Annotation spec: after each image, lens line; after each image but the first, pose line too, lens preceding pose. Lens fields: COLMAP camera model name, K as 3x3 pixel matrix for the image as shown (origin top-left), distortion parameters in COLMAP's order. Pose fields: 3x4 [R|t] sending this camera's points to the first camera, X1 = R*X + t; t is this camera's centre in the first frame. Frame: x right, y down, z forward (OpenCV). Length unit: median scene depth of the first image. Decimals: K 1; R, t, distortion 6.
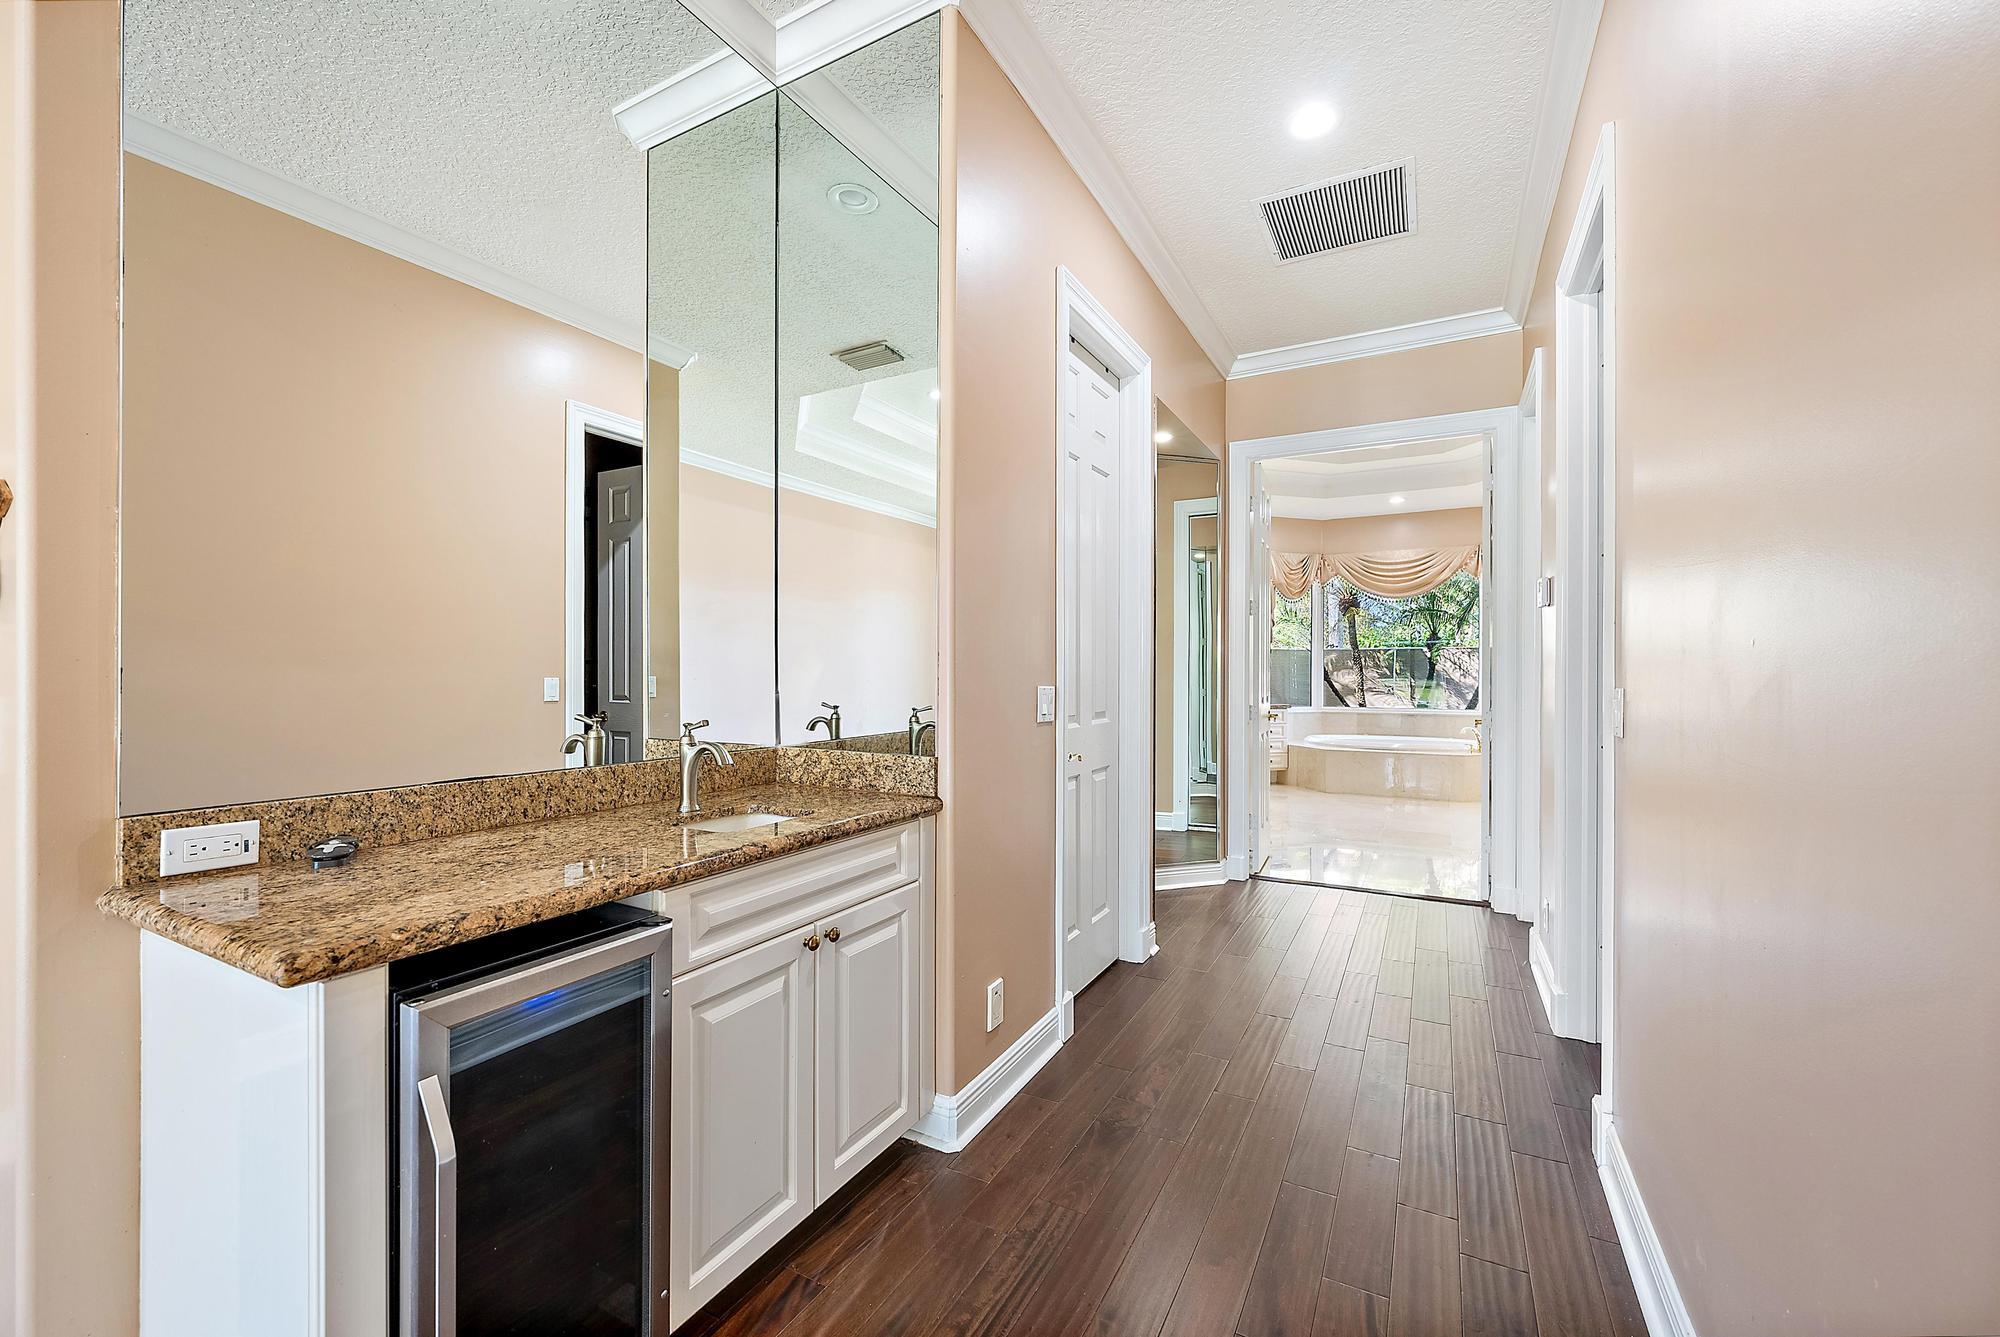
lens RADIAL K [[795.9, 0, 1004.1], [0, 795.9, 676.5], [0, 0, 1]] dist [0.000796, 0.000095]
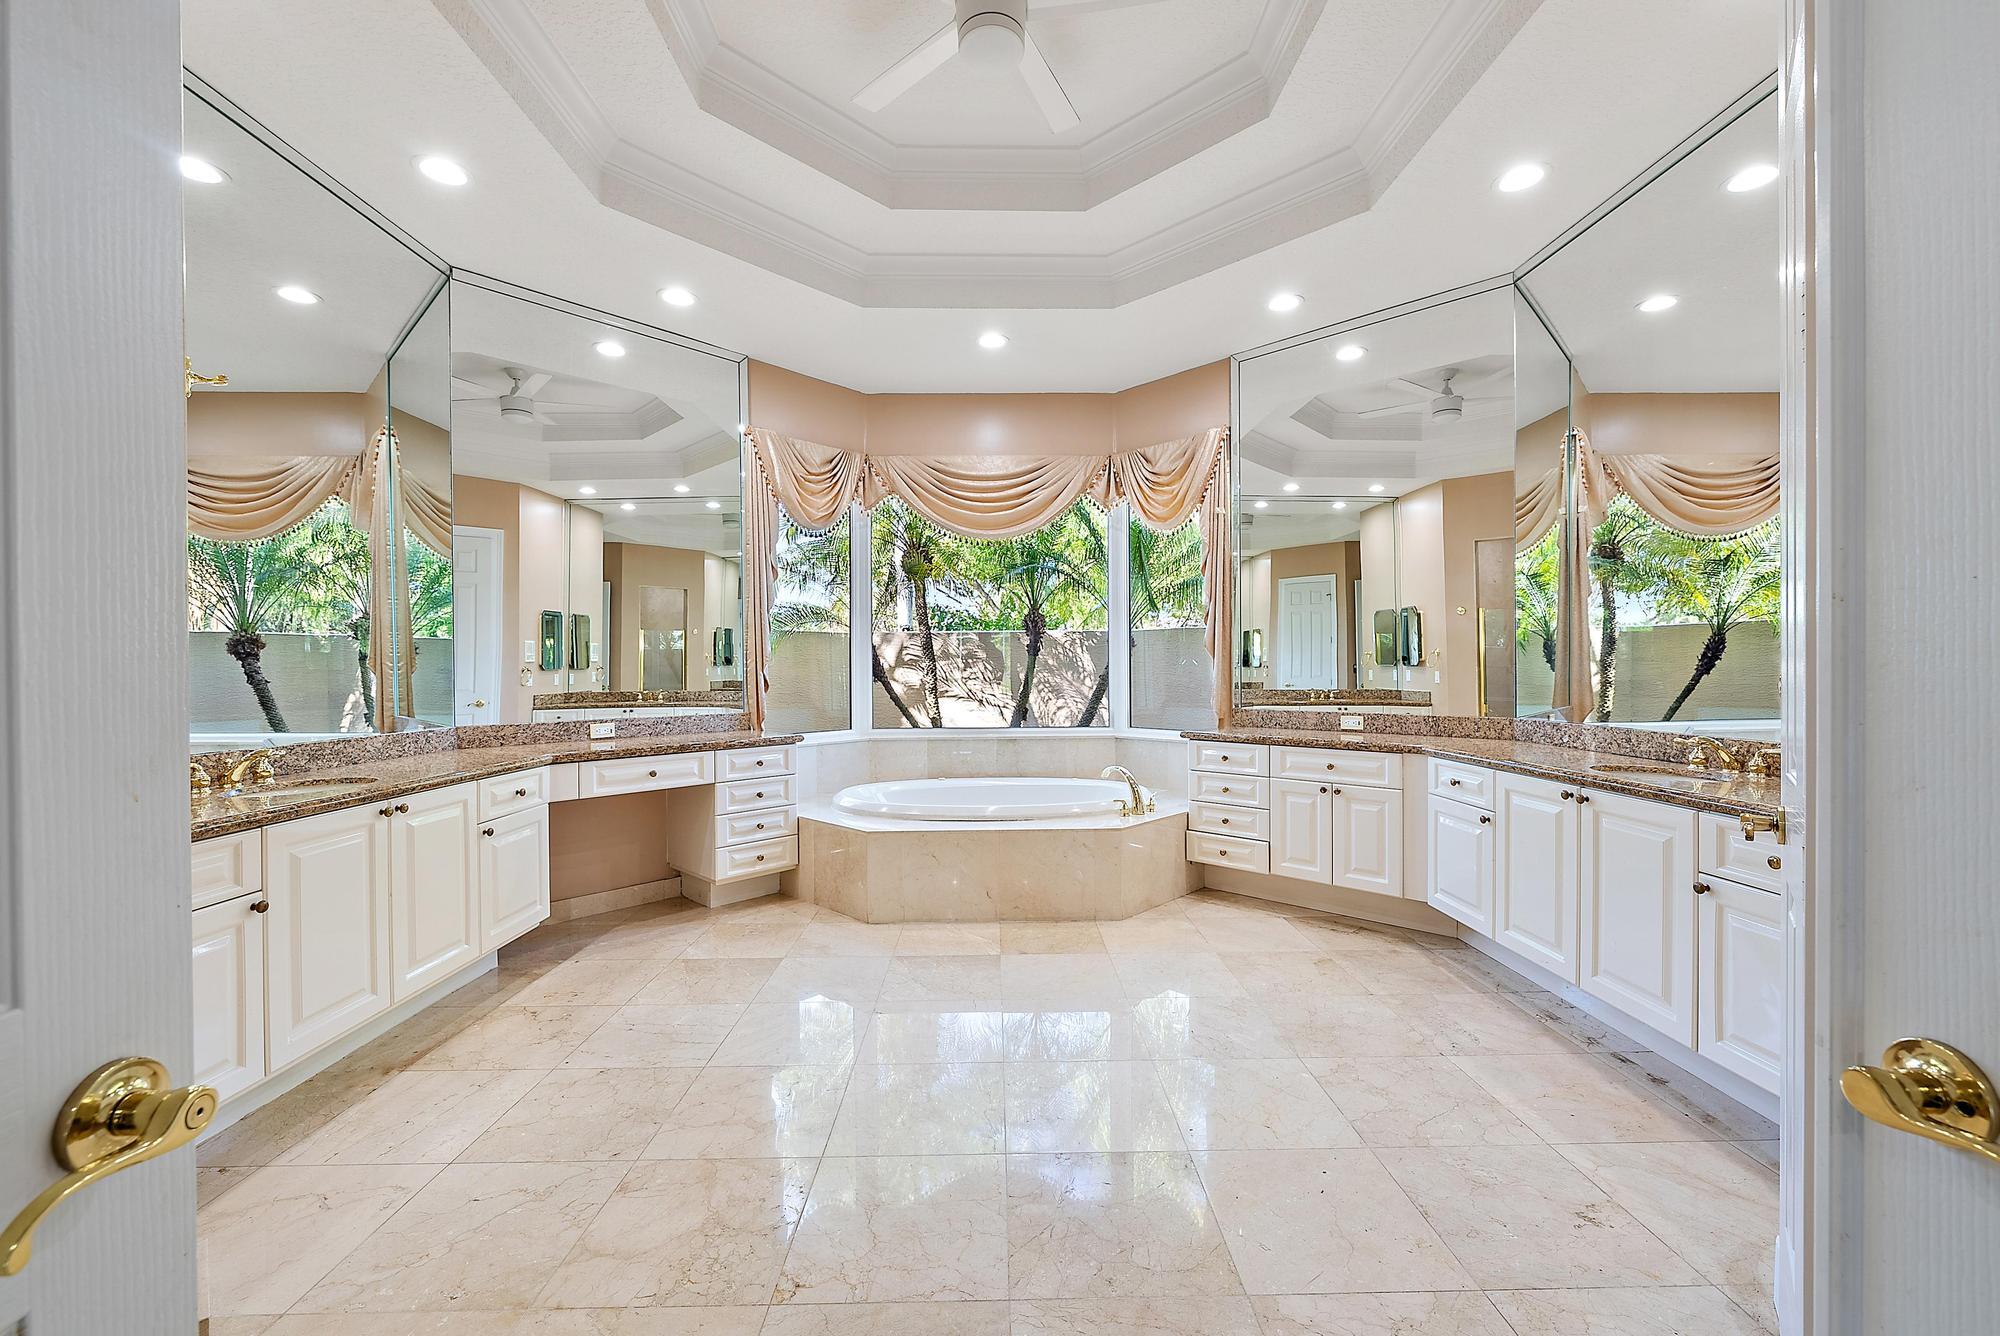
lens RADIAL K [[795.9, 0, 1004.3], [0, 795.9, 673.0], [0, 0, 1]] dist [0.000796, 0.000095]
pose [[0.871336, -0.008605, 0.490611, 0.211929], [0.009758, 0.999952, 0.000208, -0.001379], [-0.490590, 0.004607, 0.871378, 0.476122]]
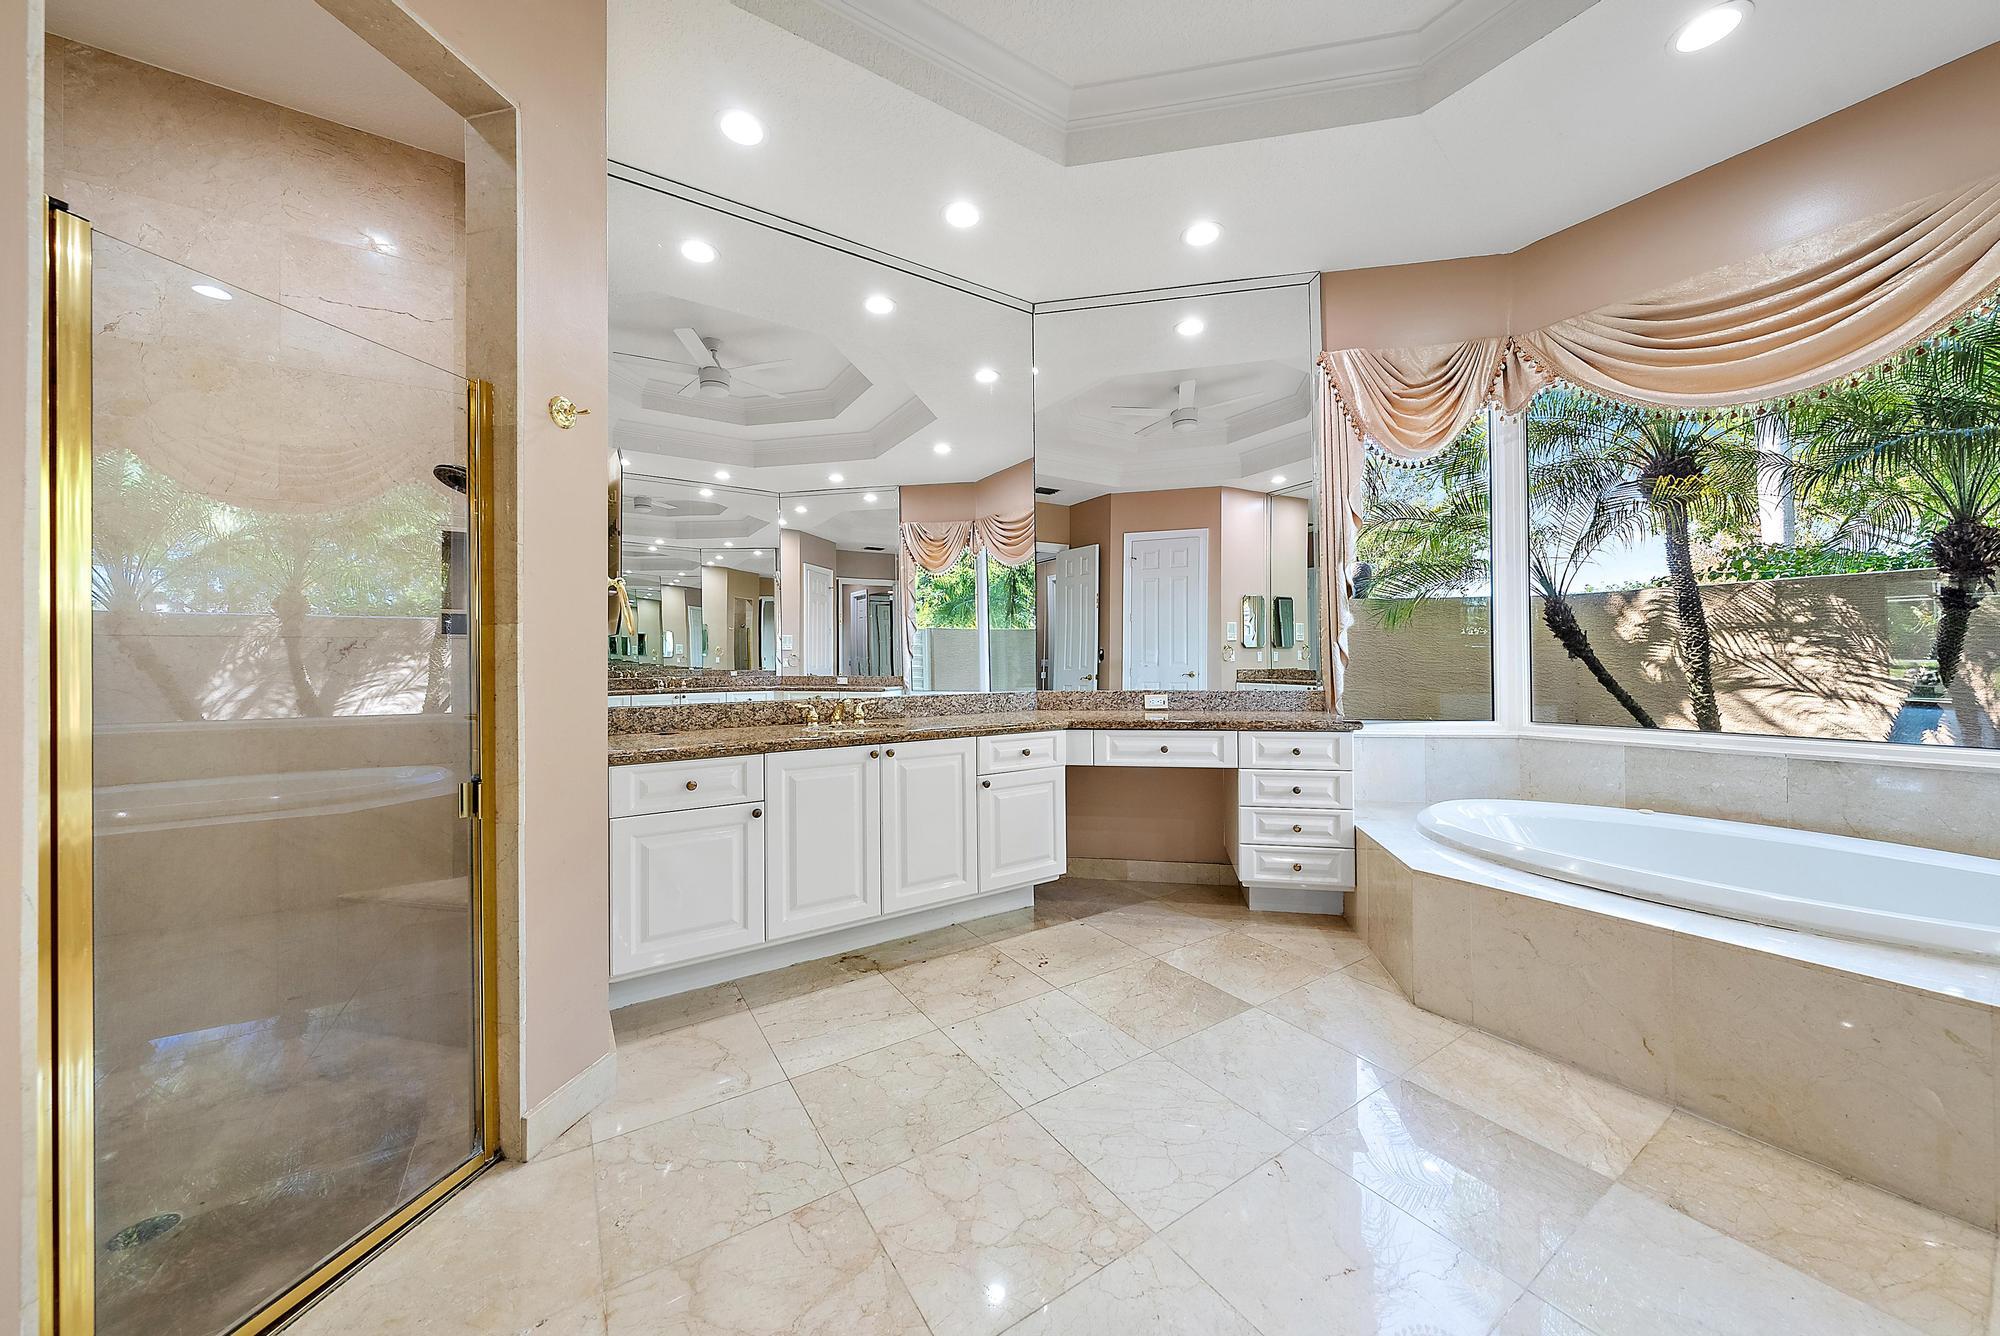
lens RADIAL K [[696.4, 0, 999.5], [0, 696.4, 651.2], [0, 0, 1]] dist [0.000279, 0.000289]
pose [[0.881803, -0.011215, -0.471484, 0.339493], [0.005253, 0.999889, -0.013960, 0.005281], [0.471588, 0.009834, 0.881764, 0.582437]]
